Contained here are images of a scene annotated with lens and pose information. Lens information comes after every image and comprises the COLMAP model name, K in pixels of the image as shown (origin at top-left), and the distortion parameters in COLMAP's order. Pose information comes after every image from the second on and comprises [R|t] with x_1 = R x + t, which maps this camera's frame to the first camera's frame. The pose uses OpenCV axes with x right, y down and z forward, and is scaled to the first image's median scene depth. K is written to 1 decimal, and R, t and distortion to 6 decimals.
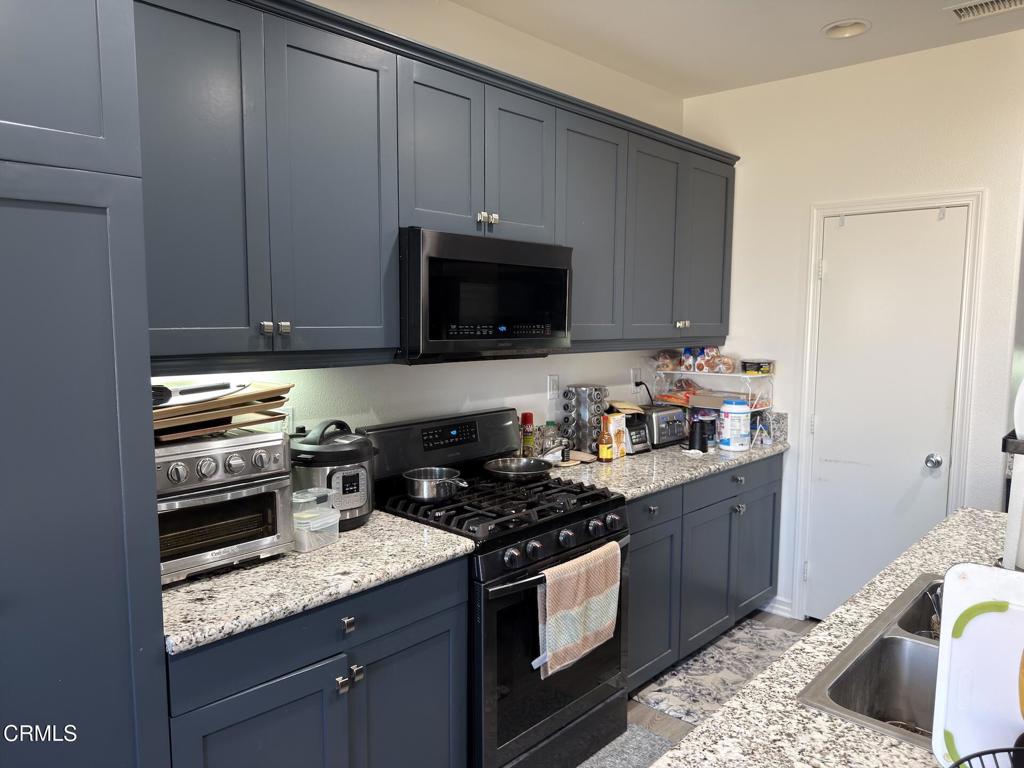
lens RADIAL K [[722.8, 0, 508.5], [0, 722.8, 388.5], [0, 0, 1]] dist [0.069101, -0.092603]
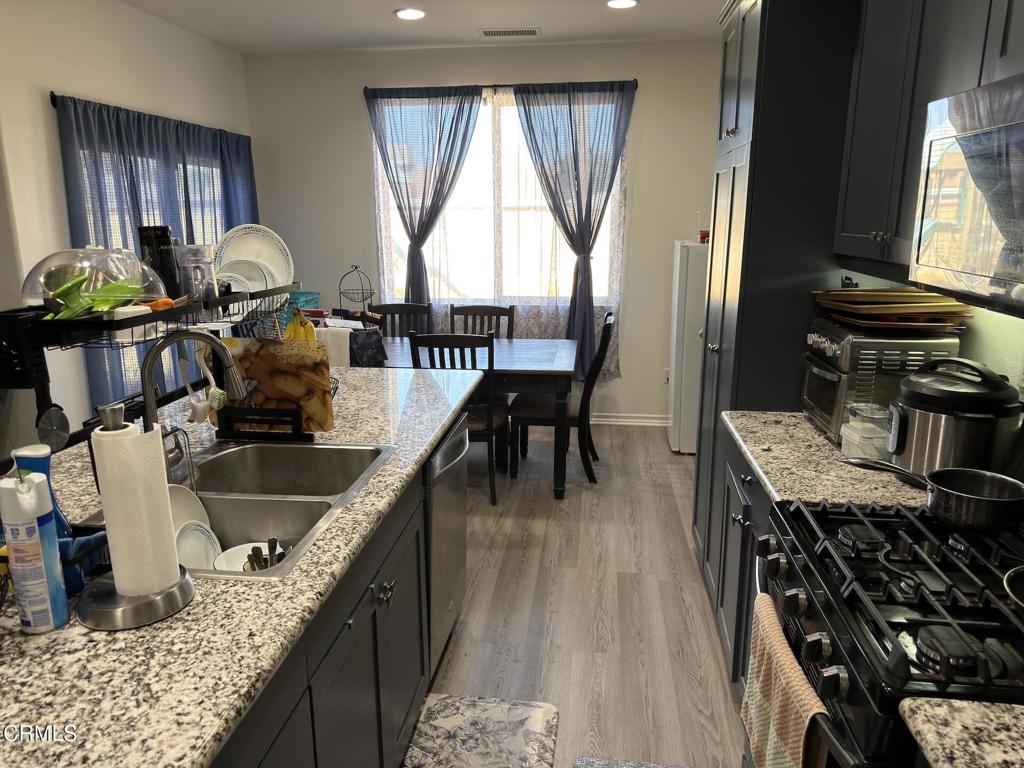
lens RADIAL K [[722.8, 0, 507.0], [0, 722.8, 387.8], [0, 0, 1]] dist [0.069101, -0.092603]
pose [[-0.808594, 0.132999, -0.573138, 0.517239], [-0.064396, 0.948259, 0.310899, -0.119347], [0.584833, 0.288299, -0.758192, 1.085615]]
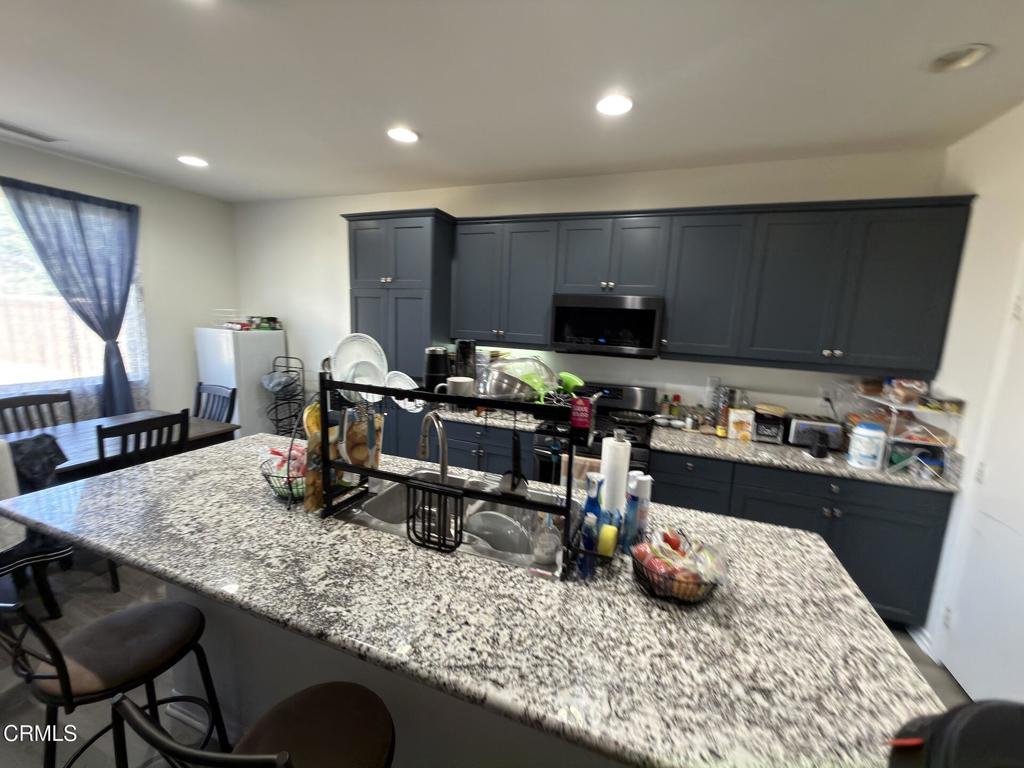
lens RADIAL K [[409.2, 0, 511.5], [0, 409.2, 384.8], [0, 0, 1]] dist [-0.001759, 0.000506]
pose [[0.377676, 0.160124, -0.911987, 0.853223], [-0.137572, 0.983706, 0.115744, -0.052970], [0.915661, 0.081750, 0.393551, 0.301873]]
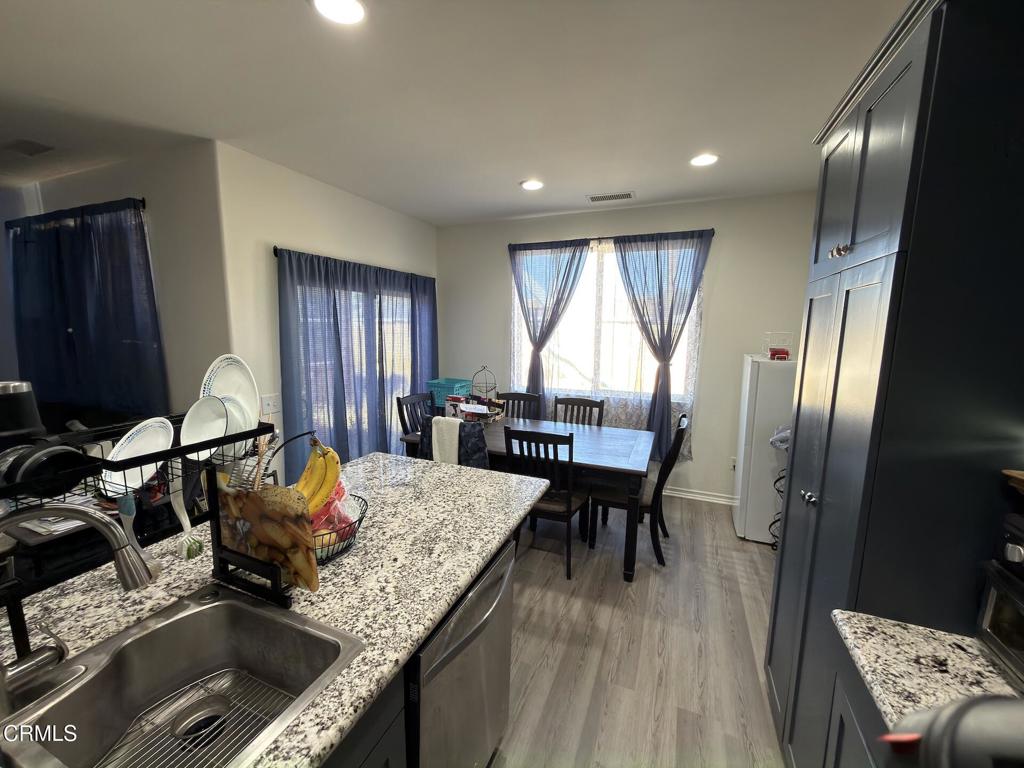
lens RADIAL K [[409.2, 0, 510.6], [0, 409.2, 382.3], [0, 0, 1]] dist [-0.001759, 0.000506]
pose [[-0.937040, 0.033129, -0.347648, 0.174780], [-0.053438, 0.970164, 0.236488, -0.103851], [0.345110, 0.240176, -0.907312, 0.738621]]
